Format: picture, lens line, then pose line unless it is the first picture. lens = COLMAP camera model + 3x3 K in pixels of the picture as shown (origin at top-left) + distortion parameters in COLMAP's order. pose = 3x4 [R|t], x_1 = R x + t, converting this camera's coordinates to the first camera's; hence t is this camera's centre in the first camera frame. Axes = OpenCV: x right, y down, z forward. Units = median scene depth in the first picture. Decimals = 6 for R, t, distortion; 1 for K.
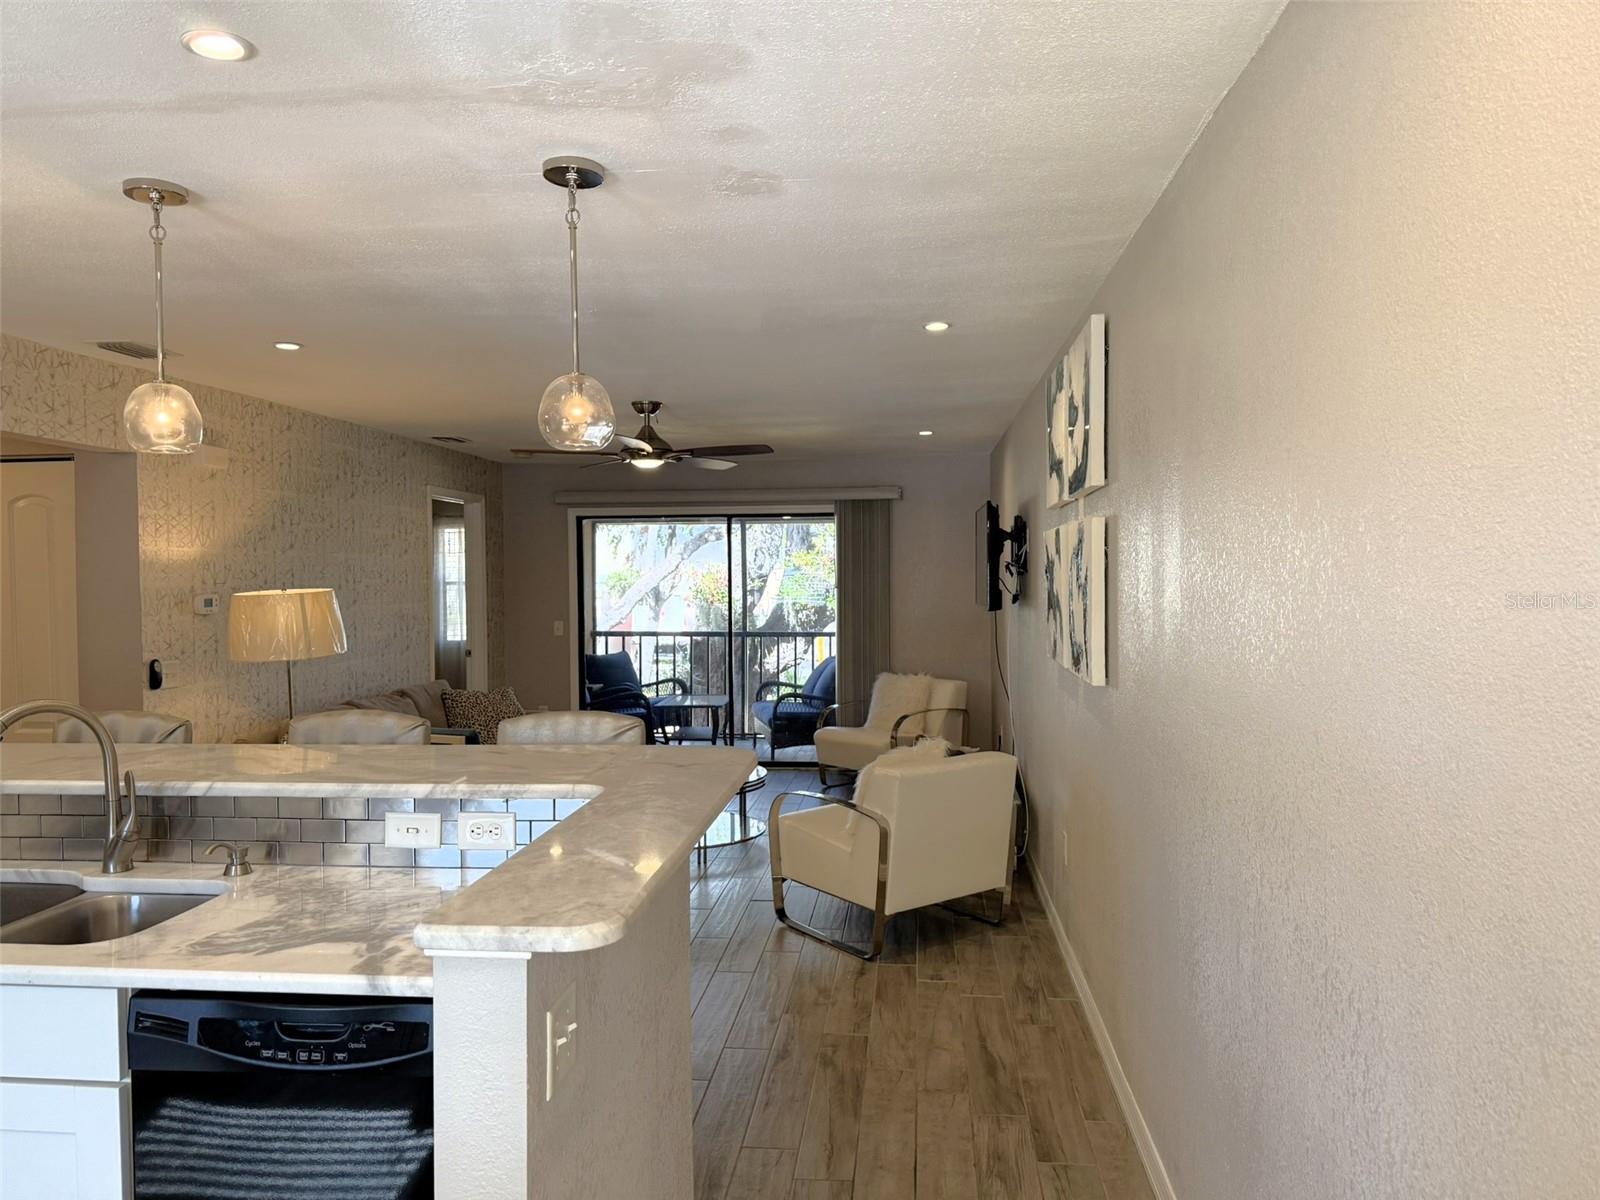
lens RADIAL K [[1126.4, 0, 805.3], [0, 1126.4, 604.0], [0, 0, 1]] dist [0.017578, -0.020654]
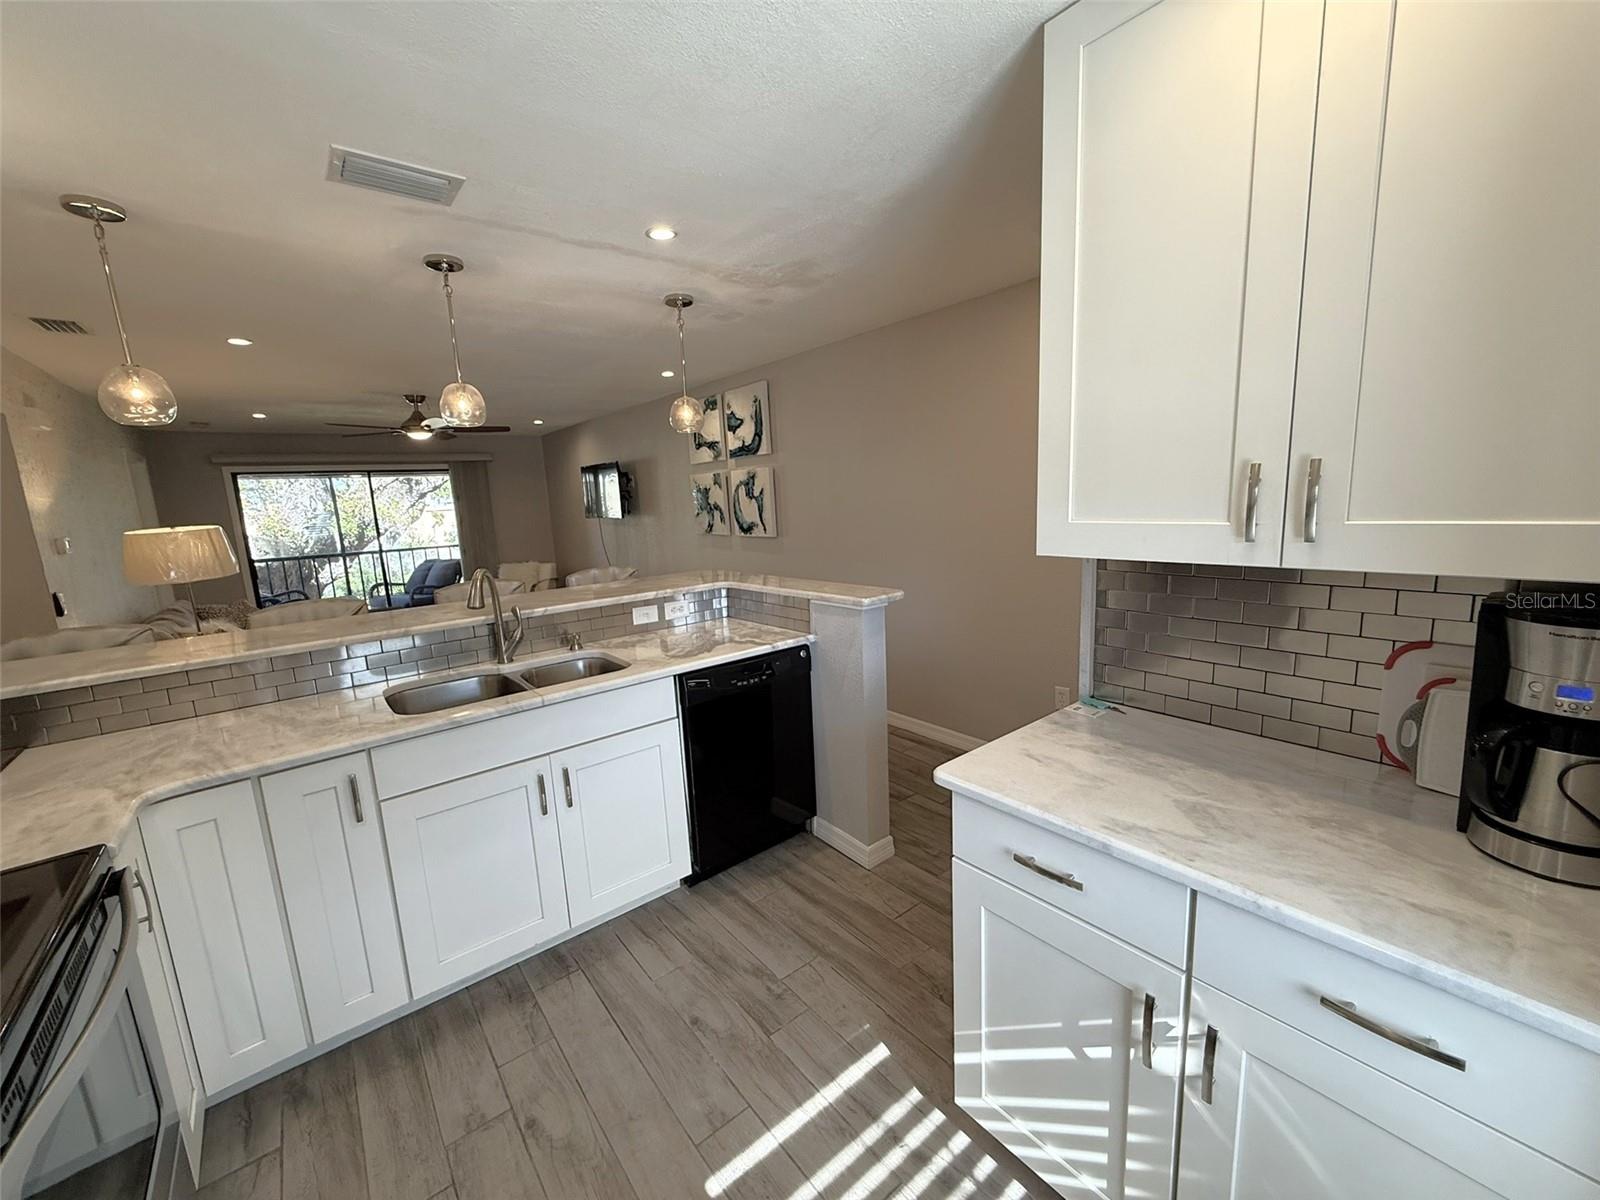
lens RADIAL K [[638.4, 0, 797.1], [0, 638.4, 597.2], [0, 0, 1]] dist [-0.002399, 0.000499]
pose [[0.716426, -0.140115, 0.683448, -0.472919], [0.062416, 0.988569, 0.137241, 0.010743], [-0.694865, -0.055664, 0.716982, -0.024896]]
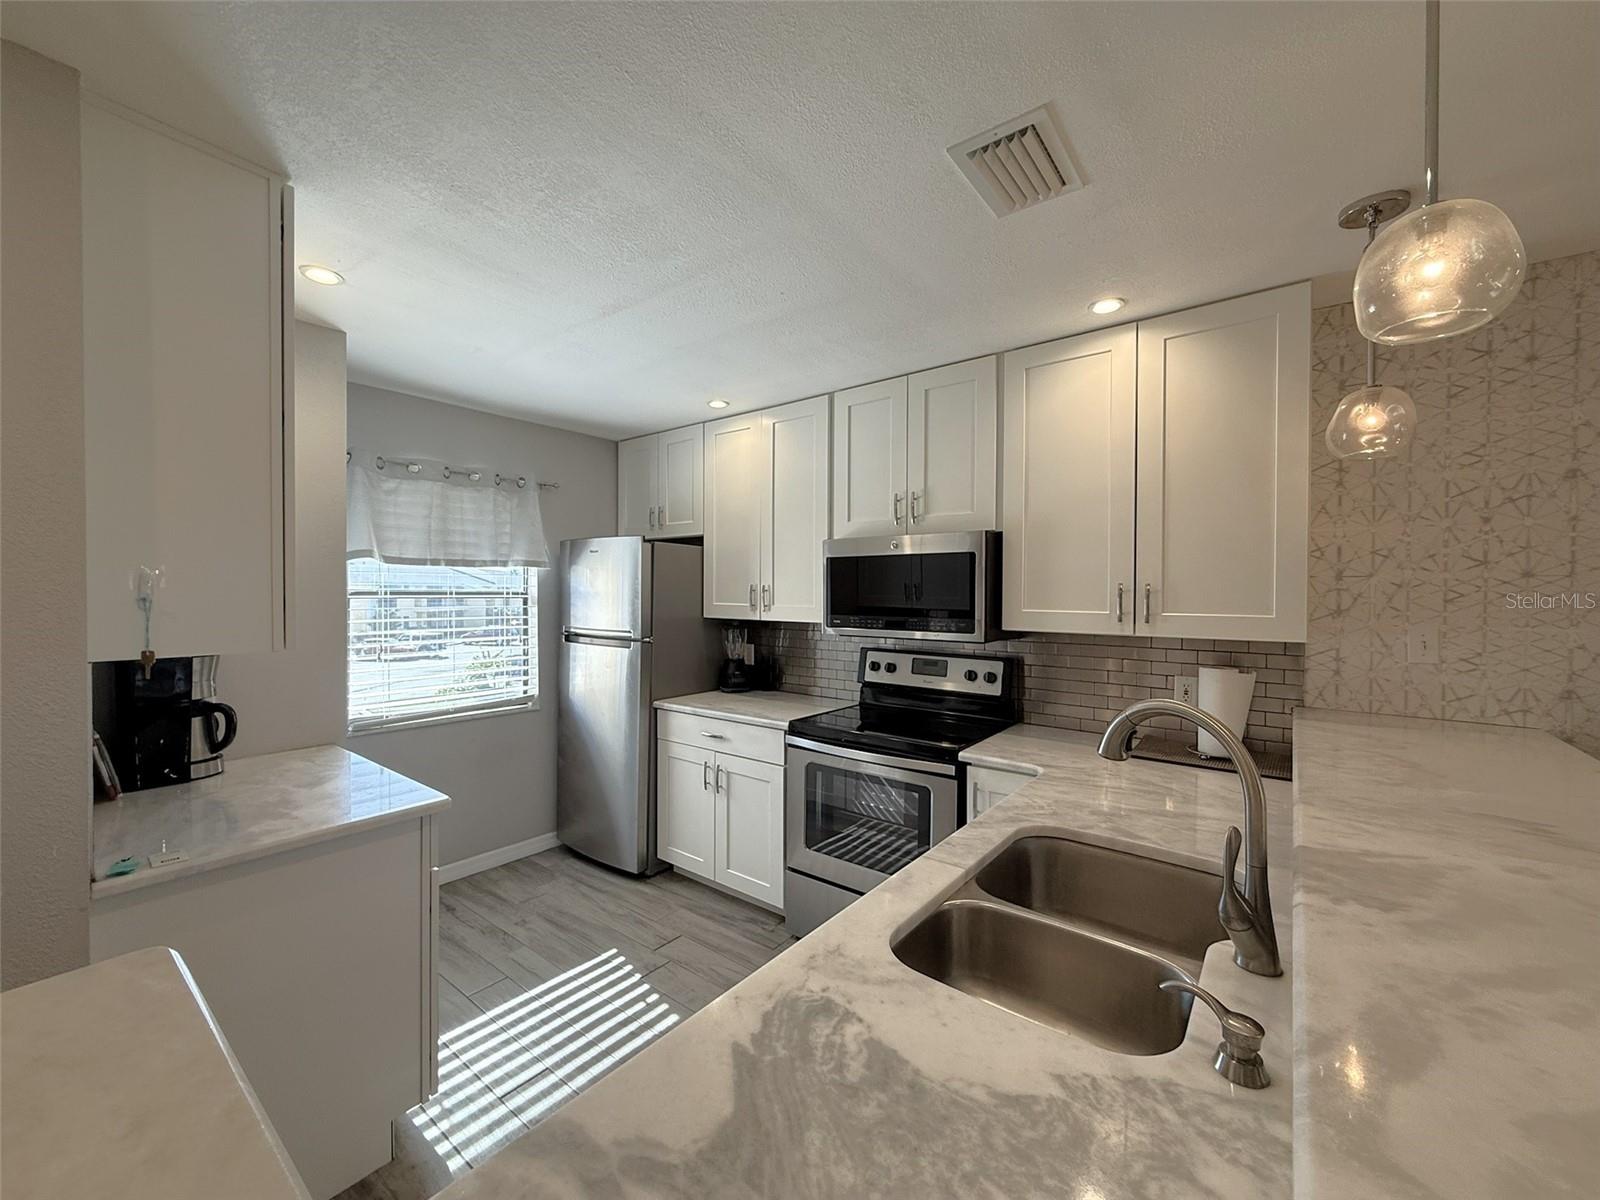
lens RADIAL K [[638.4, 0, 793.7], [0, 638.4, 600.1], [0, 0, 1]] dist [-0.002399, 0.000499]
pose [[-0.545826, 0.014314, -0.837776, -0.060091], [-0.023706, 0.999190, 0.032517, 0.000938], [0.837563, 0.037609, -0.545045, 0.476987]]
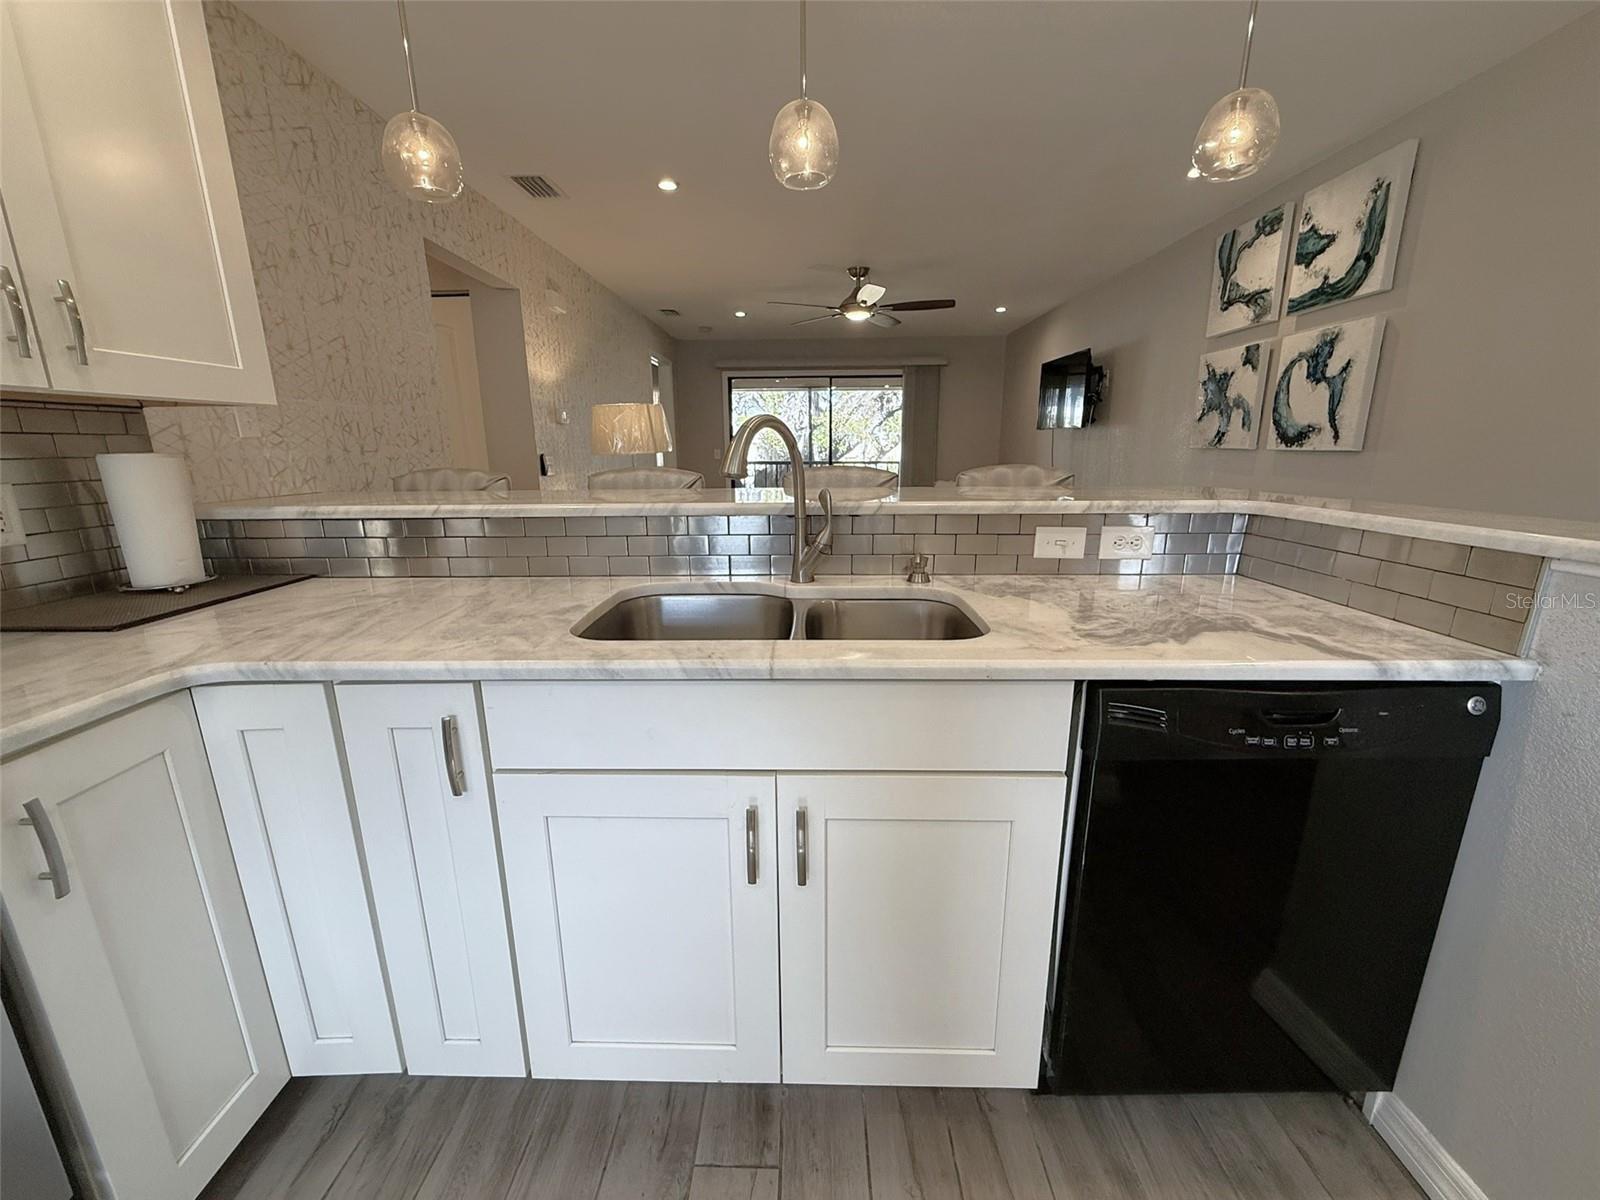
lens RADIAL K [[638.4, 0, 793.0], [0, 638.4, 599.7], [0, 0, 1]] dist [-0.002399, 0.000499]
pose [[0.997662, -0.017128, 0.066159, -0.325996], [0.002821, 0.977582, 0.210538, 0.059718], [-0.068282, -0.209859, 0.975344, 0.188846]]
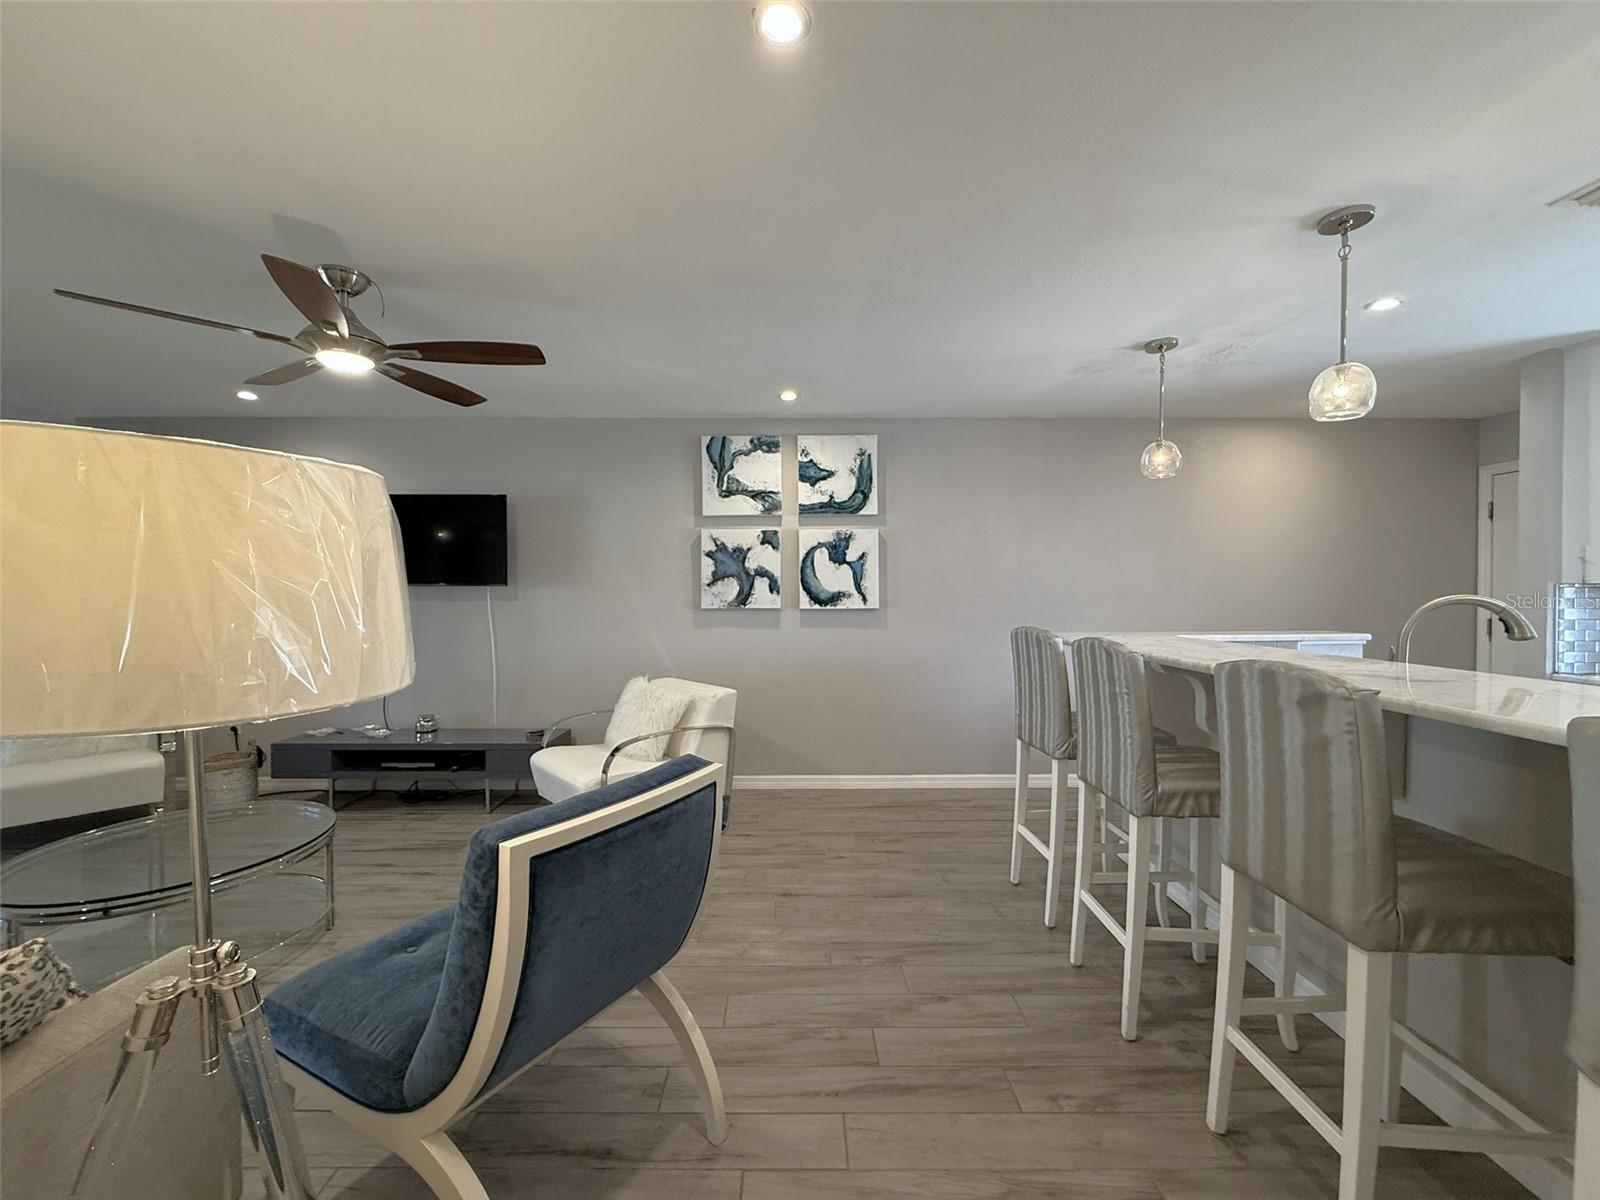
lens RADIAL K [[638.4, 0, 800.9], [0, 638.4, 603.7], [0, 0, 1]] dist [-0.002399, 0.000499]
pose [[-0.109750, -0.011513, 0.993893, -0.653492], [0.030690, 0.999417, 0.014966, 0.029249], [-0.993485, 0.032145, -0.109333, 0.901367]]
